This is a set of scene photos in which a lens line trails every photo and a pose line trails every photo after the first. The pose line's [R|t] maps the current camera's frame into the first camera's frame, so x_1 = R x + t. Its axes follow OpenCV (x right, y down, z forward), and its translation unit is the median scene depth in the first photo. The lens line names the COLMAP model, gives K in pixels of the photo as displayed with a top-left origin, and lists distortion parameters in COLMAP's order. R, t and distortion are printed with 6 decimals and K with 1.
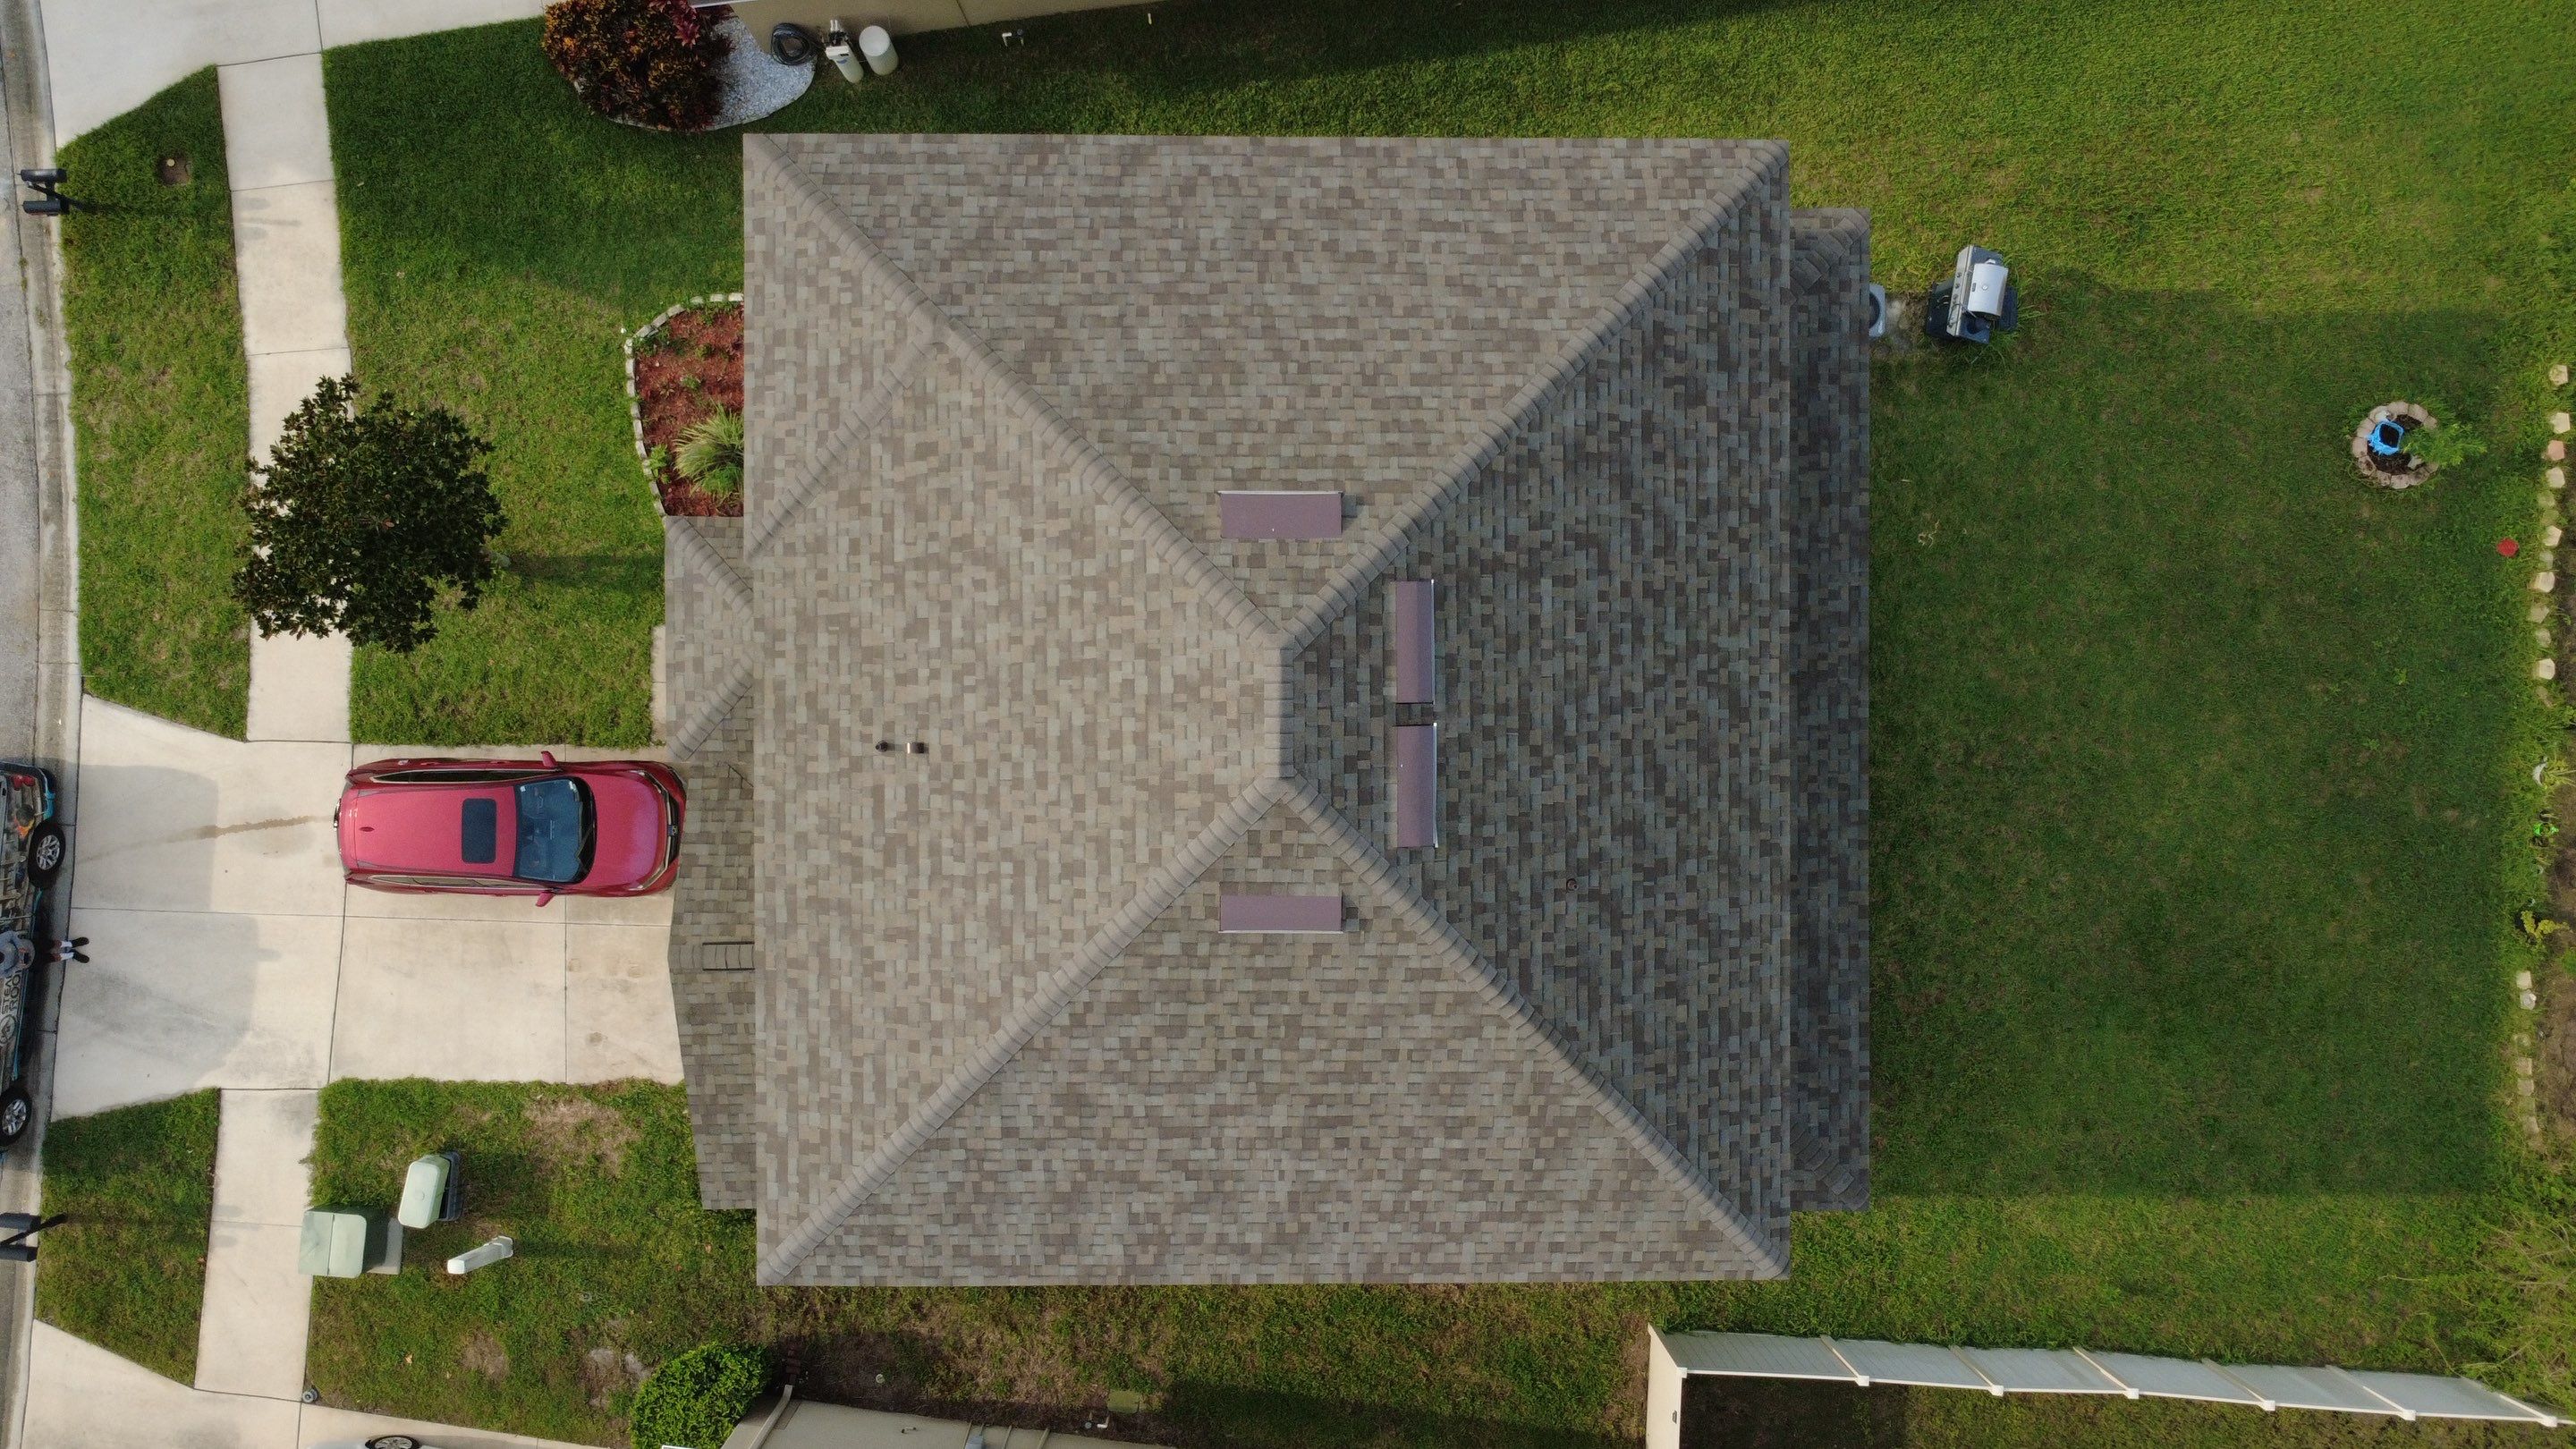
lens RADIAL K [[1872.1, 0, 1284.0], [0, 1872.1, 720.0], [0, 0, 1]] dist [-0.005283, 0.007142]
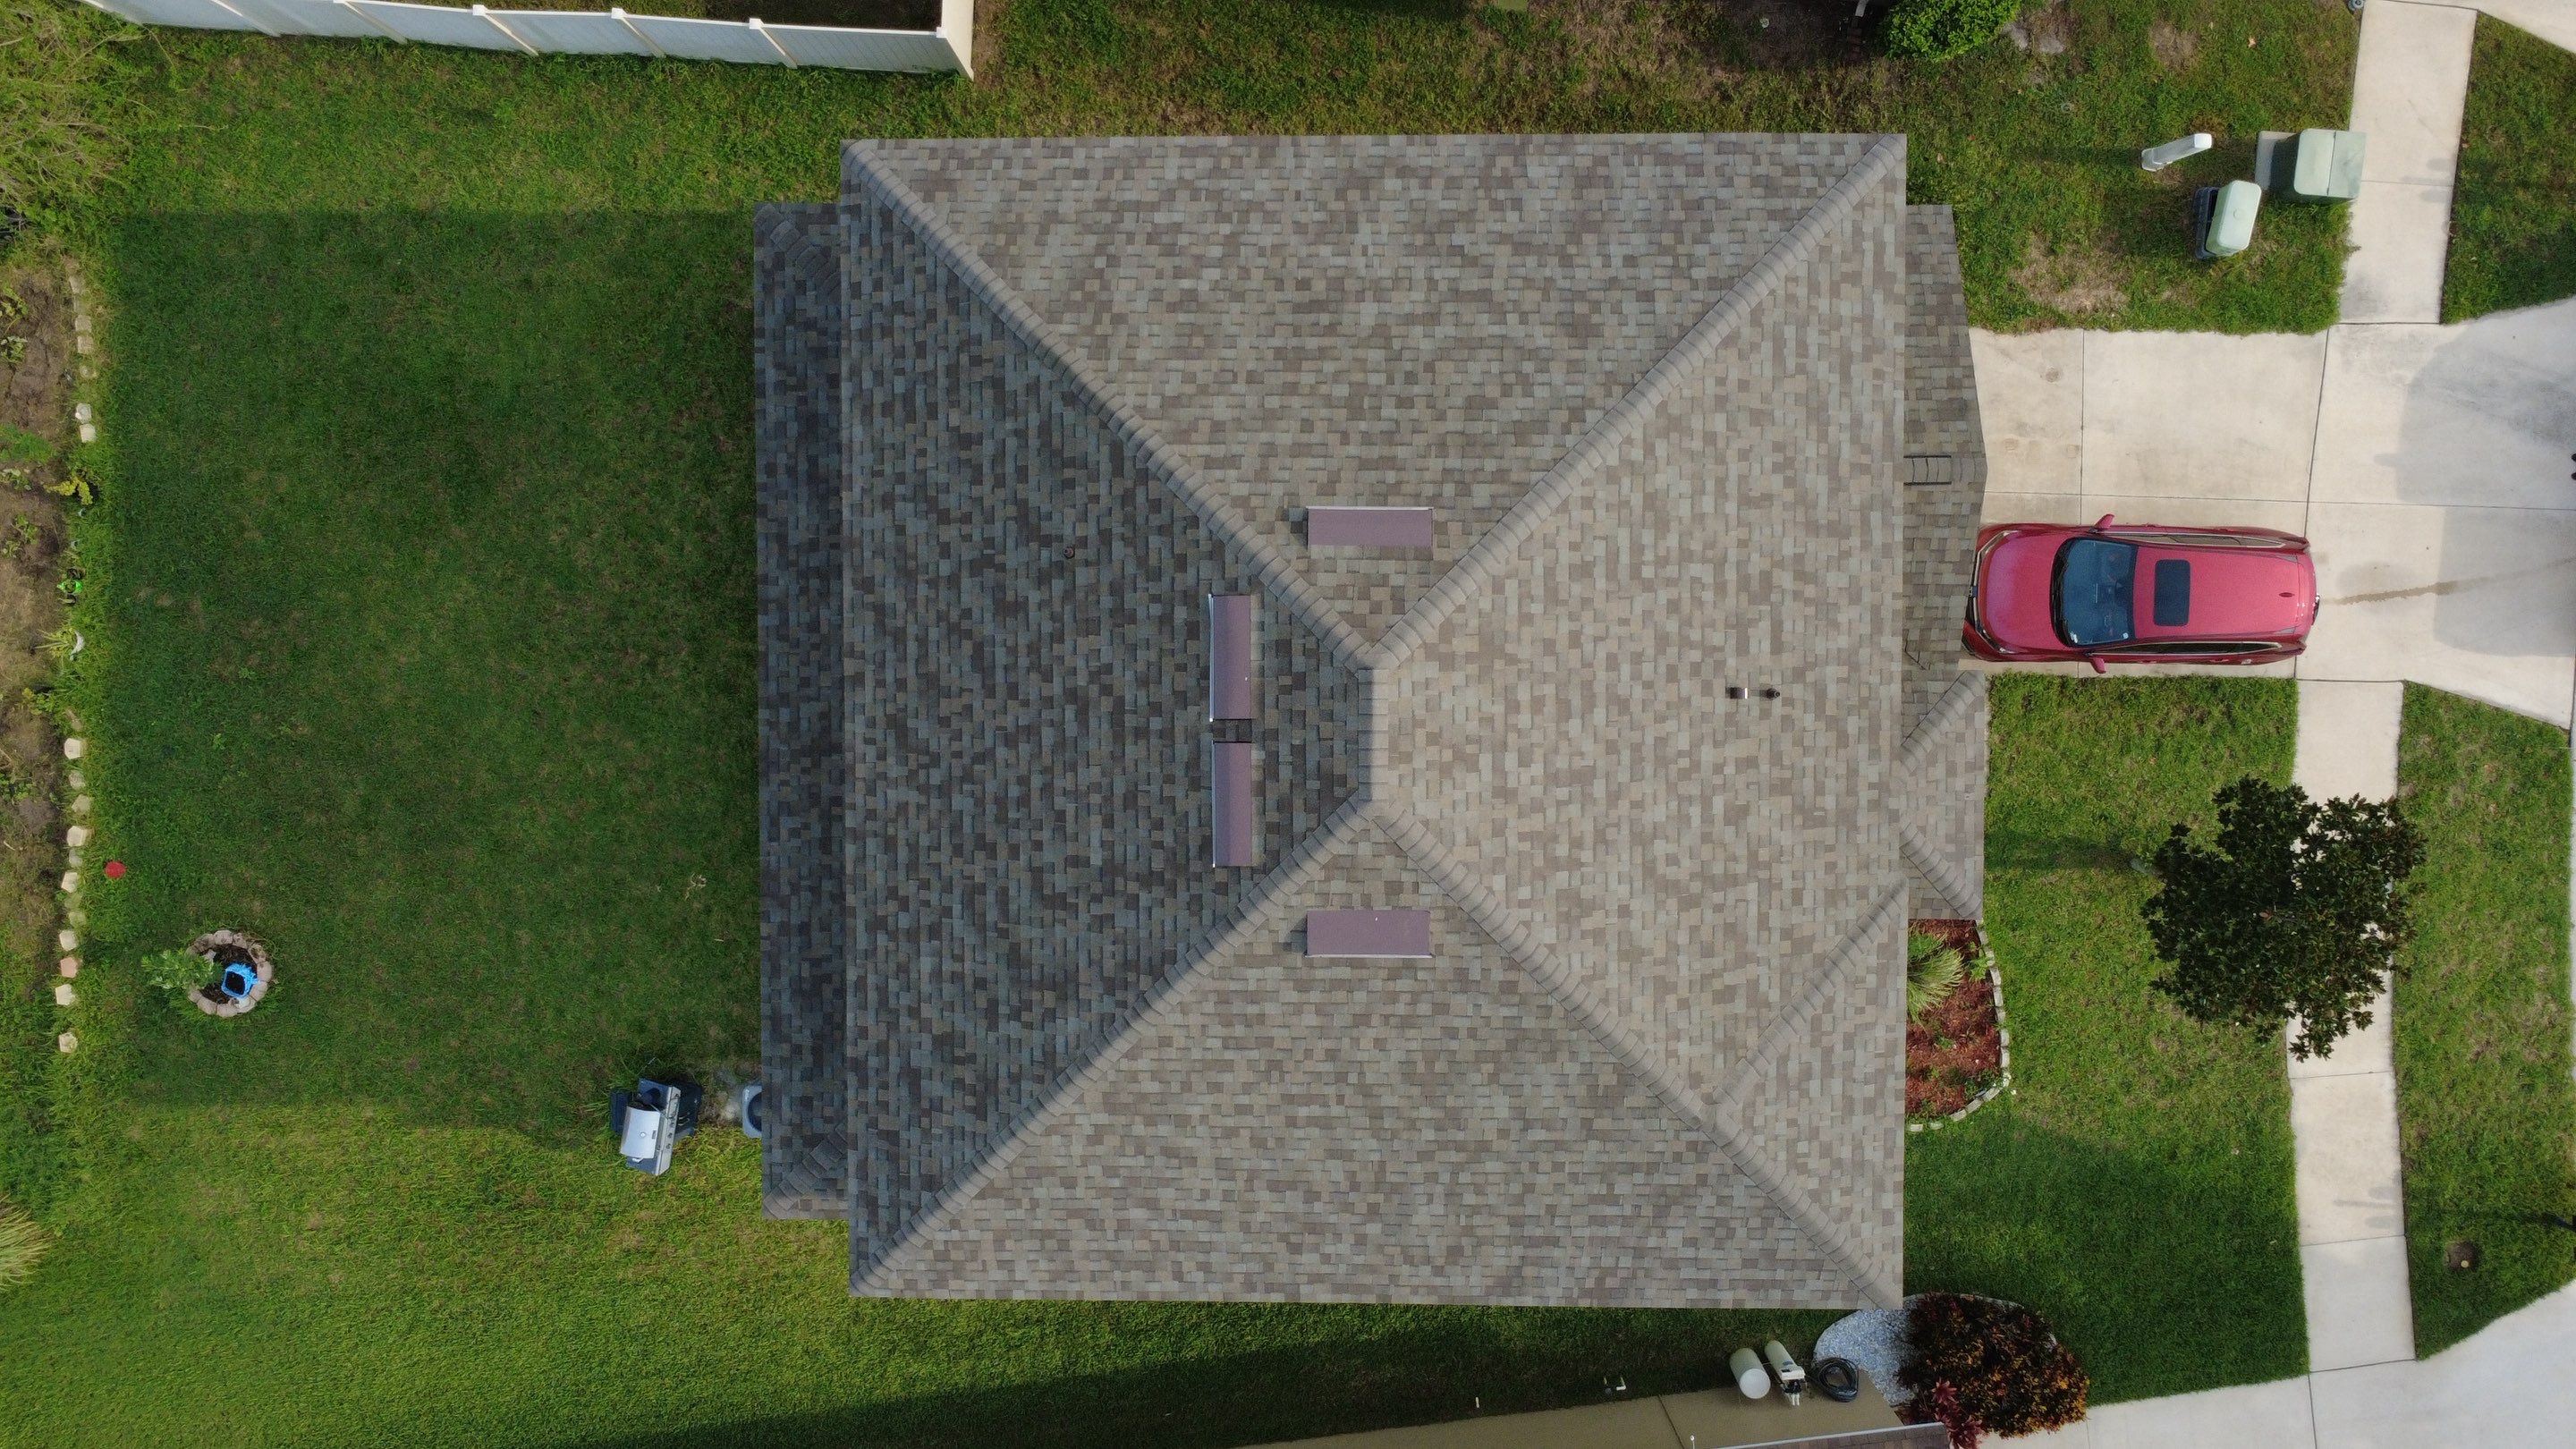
lens RADIAL K [[1872.1, 0, 1283.8], [0, 1872.1, 720.5], [0, 0, 1]] dist [-0.005283, 0.007142]
pose [[-0.999960, -0.002558, 0.008526, 0.031191], [0.002212, -0.999181, -0.040408, 0.037943], [0.008623, -0.040387, 0.999147, 0.018888]]
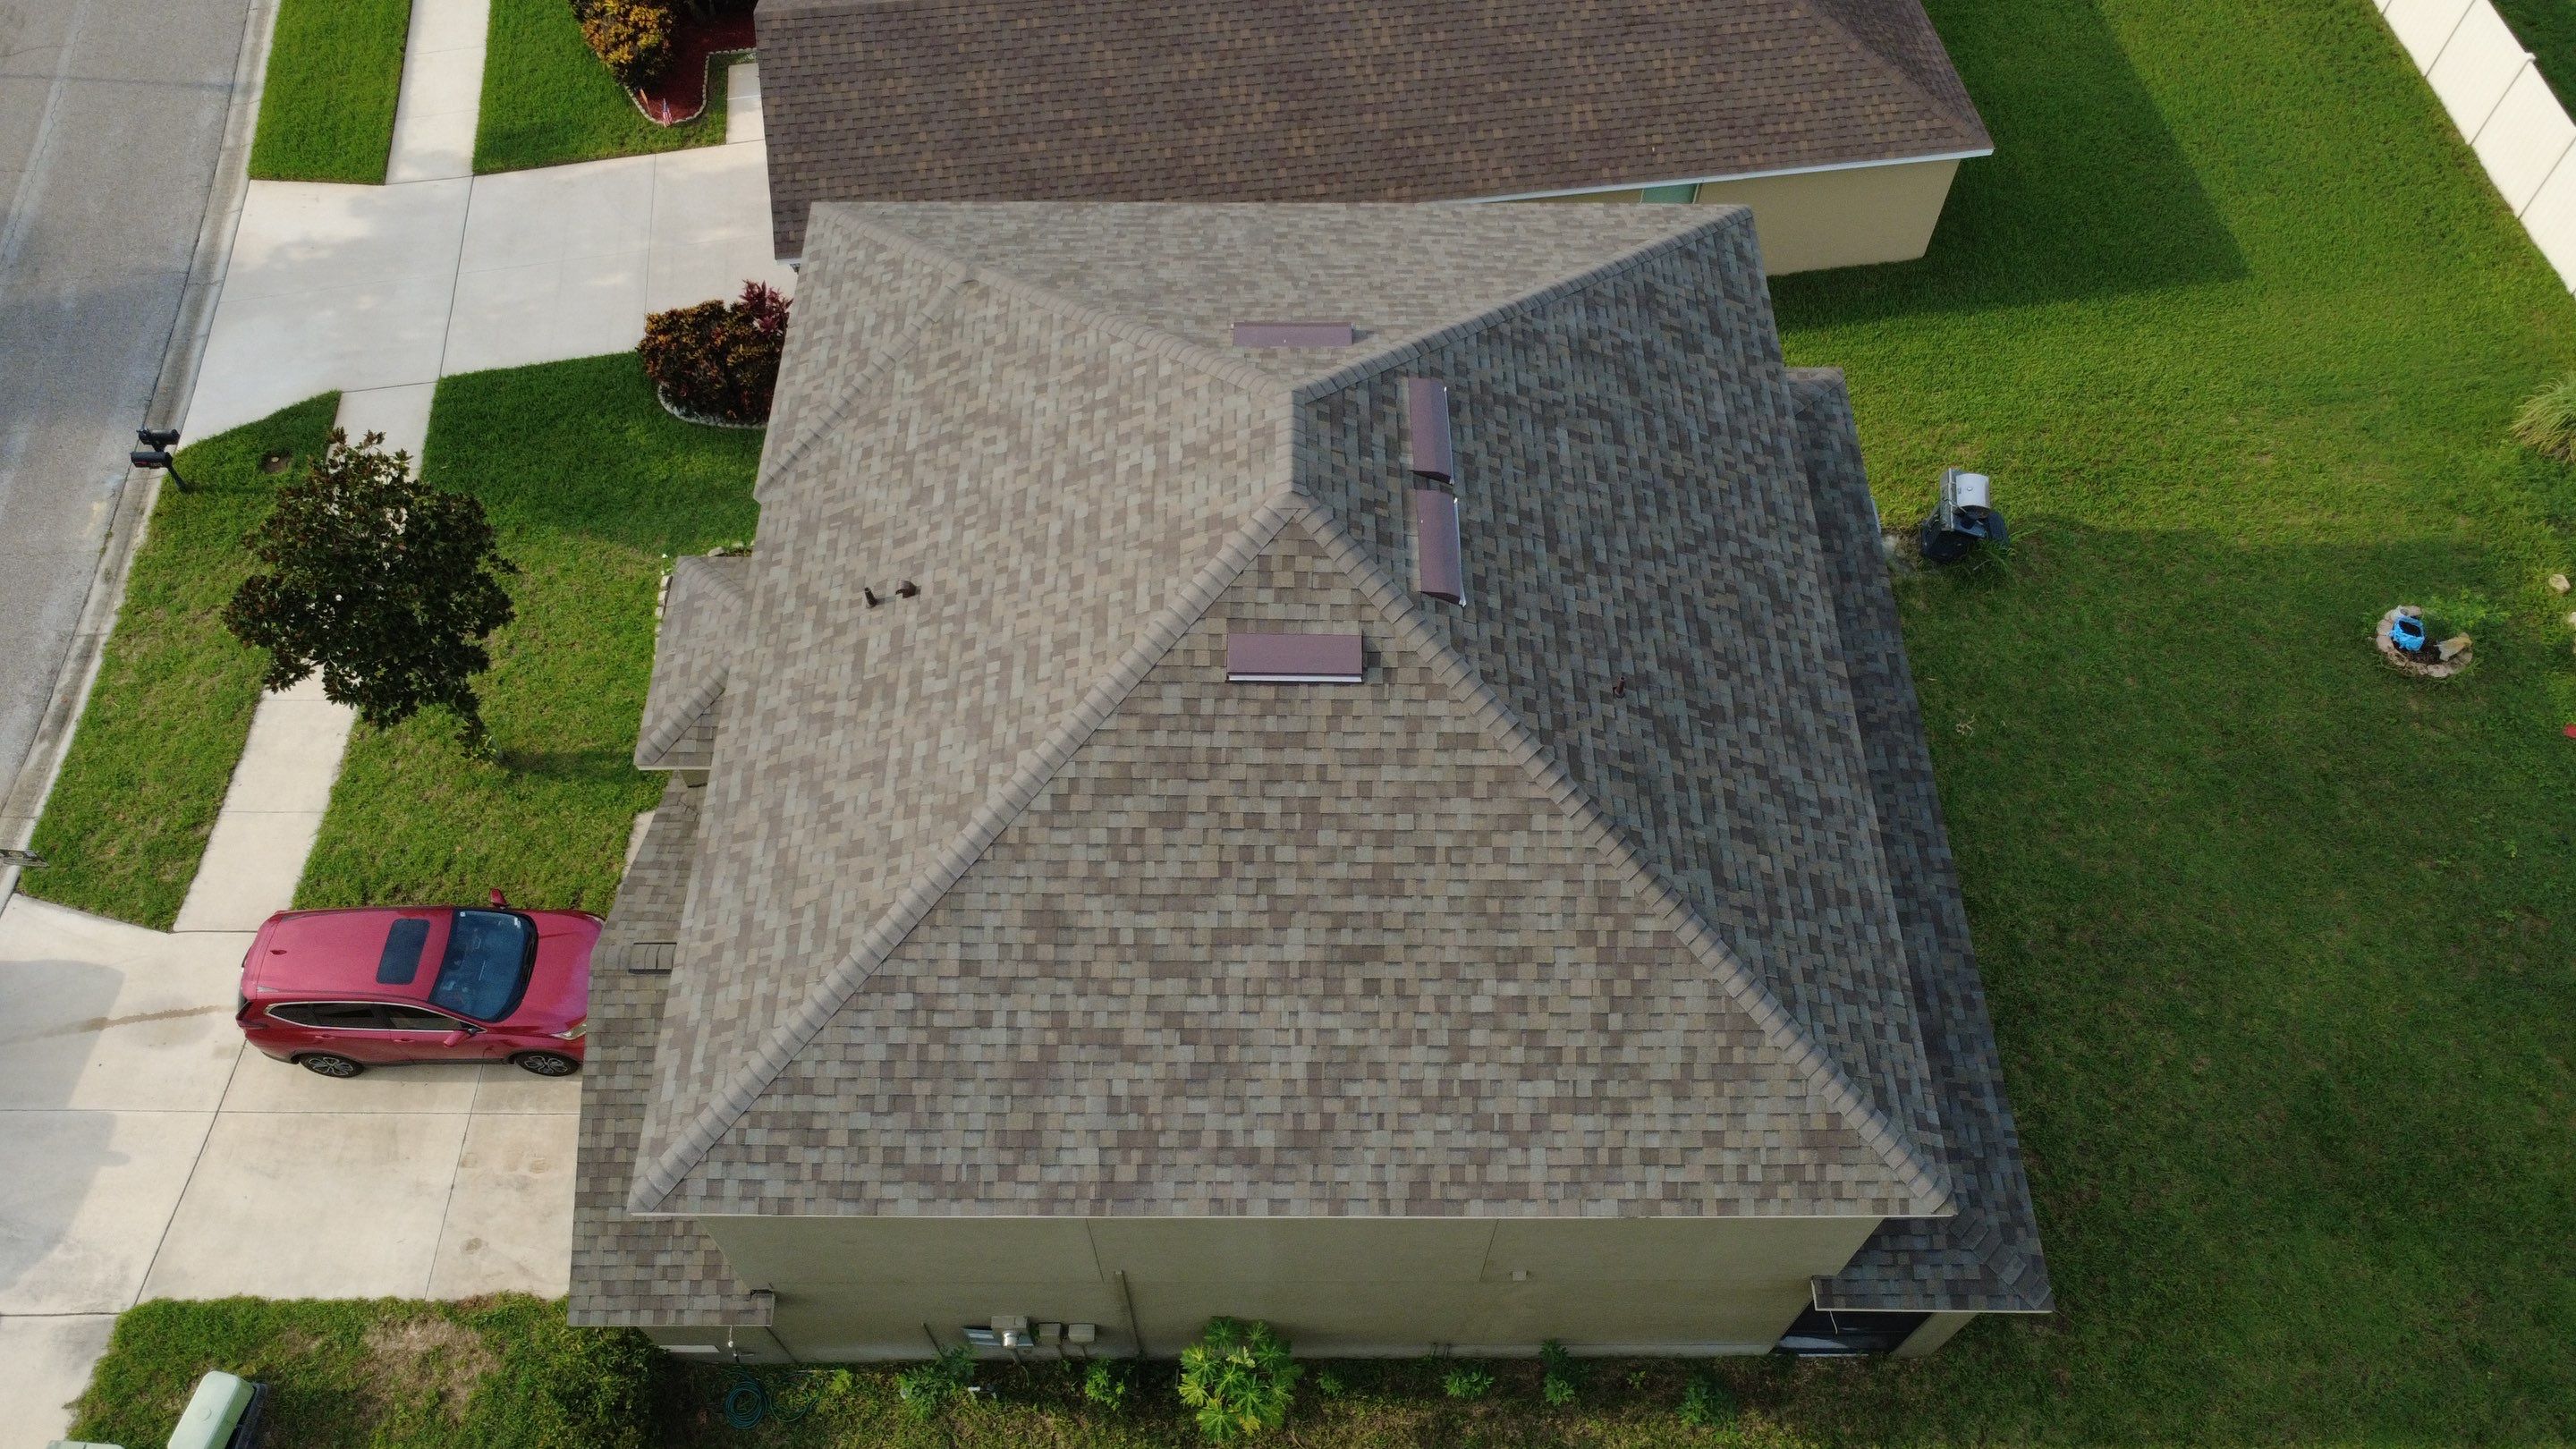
lens RADIAL K [[1872.1, 0, 1282.5], [0, 1872.1, 724.0], [0, 0, 1]] dist [-0.005283, 0.007142]
pose [[0.999887, -0.009729, -0.011463, 0.002228], [0.001785, 0.833856, -0.551980, 0.565056], [0.014928, 0.551897, 0.833779, 0.243570]]
